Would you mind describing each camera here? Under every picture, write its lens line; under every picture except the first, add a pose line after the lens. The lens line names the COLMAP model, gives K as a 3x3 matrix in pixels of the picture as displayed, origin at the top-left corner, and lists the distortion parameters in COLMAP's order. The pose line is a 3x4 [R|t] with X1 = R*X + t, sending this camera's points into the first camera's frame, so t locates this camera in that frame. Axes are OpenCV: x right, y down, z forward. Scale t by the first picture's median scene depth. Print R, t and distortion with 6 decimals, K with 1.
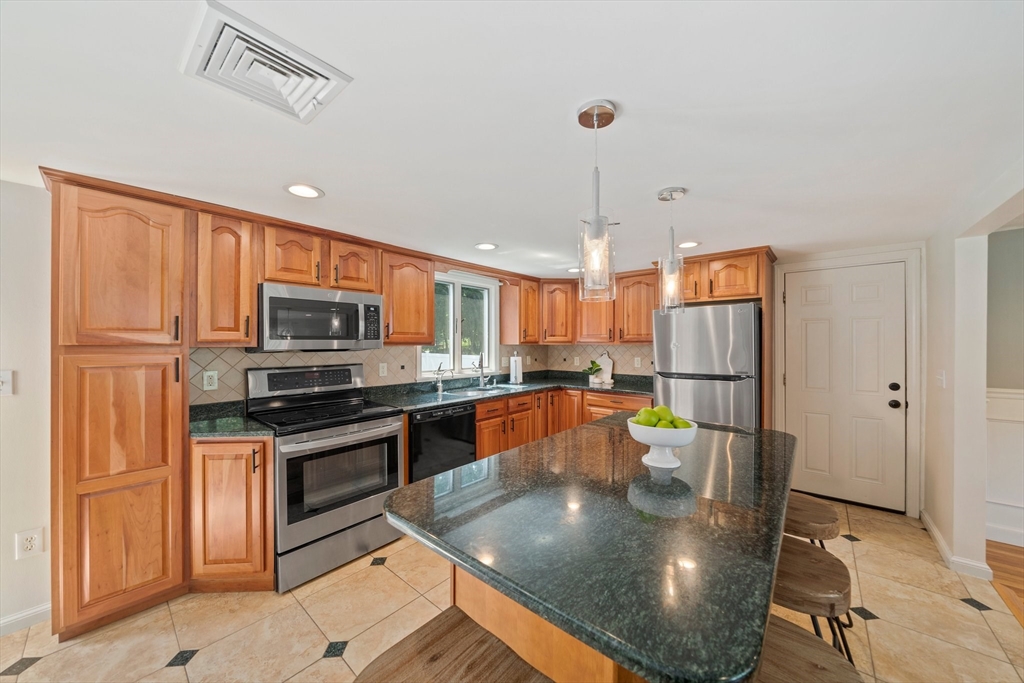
lens RADIAL K [[356.8, 0, 514.3], [0, 356.8, 343.5], [0, 0, 1]] dist [-0.001690, -0.000120]
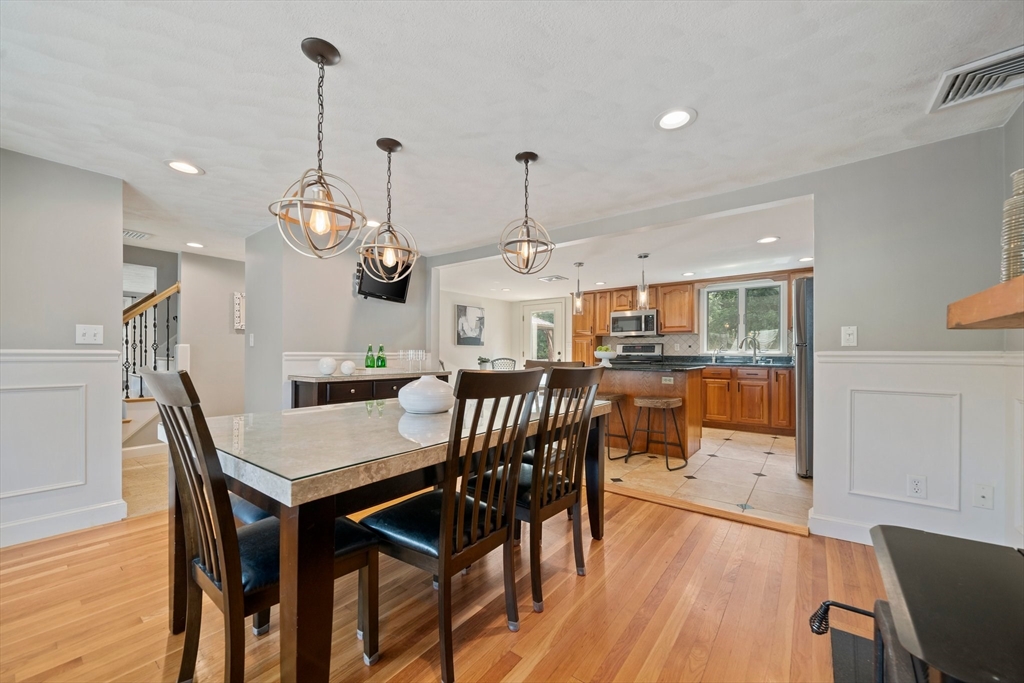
lens RADIAL K [[385.9, 0, 510.7], [0, 385.9, 348.2], [0, 0, 1]] dist [0.000617, 0.000089]
pose [[0.043583, -0.008054, -0.999017, 1.438481], [0.001859, 0.999966, -0.007981, 0.084015], [0.999048, -0.001509, 0.043596, 0.042874]]
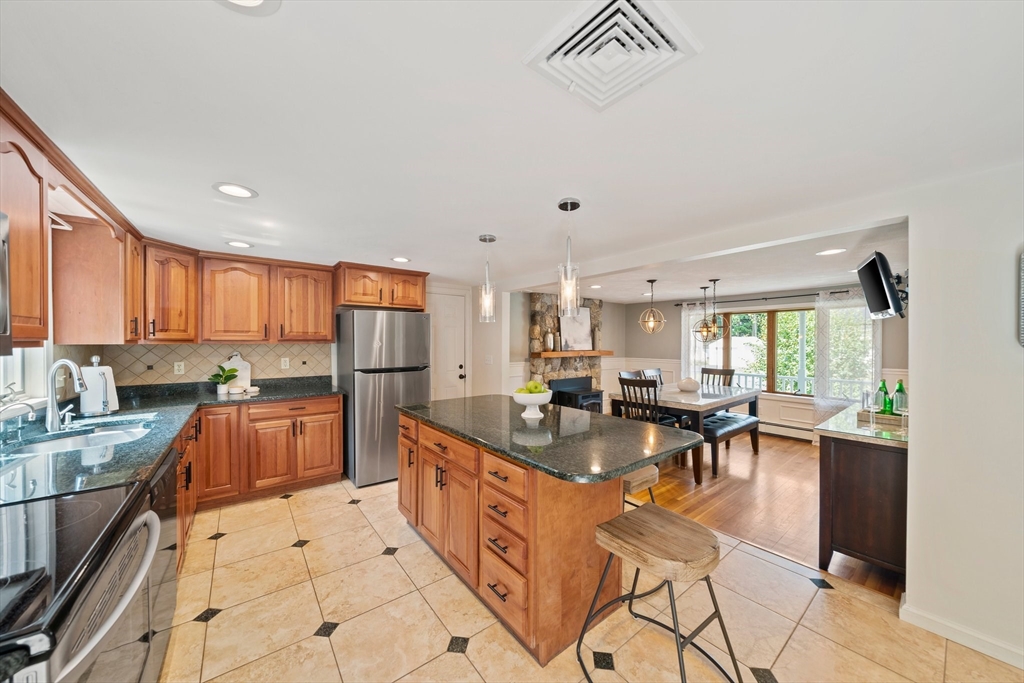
lens RADIAL K [[356.8, 0, 516.0], [0, 356.8, 342.8], [0, 0, 1]] dist [-0.001690, -0.000120]
pose [[0.216478, -0.004937, 0.976275, -0.418638], [-0.001882, 0.999983, 0.005474, -0.004354], [-0.976286, -0.003022, 0.216465, 0.256302]]
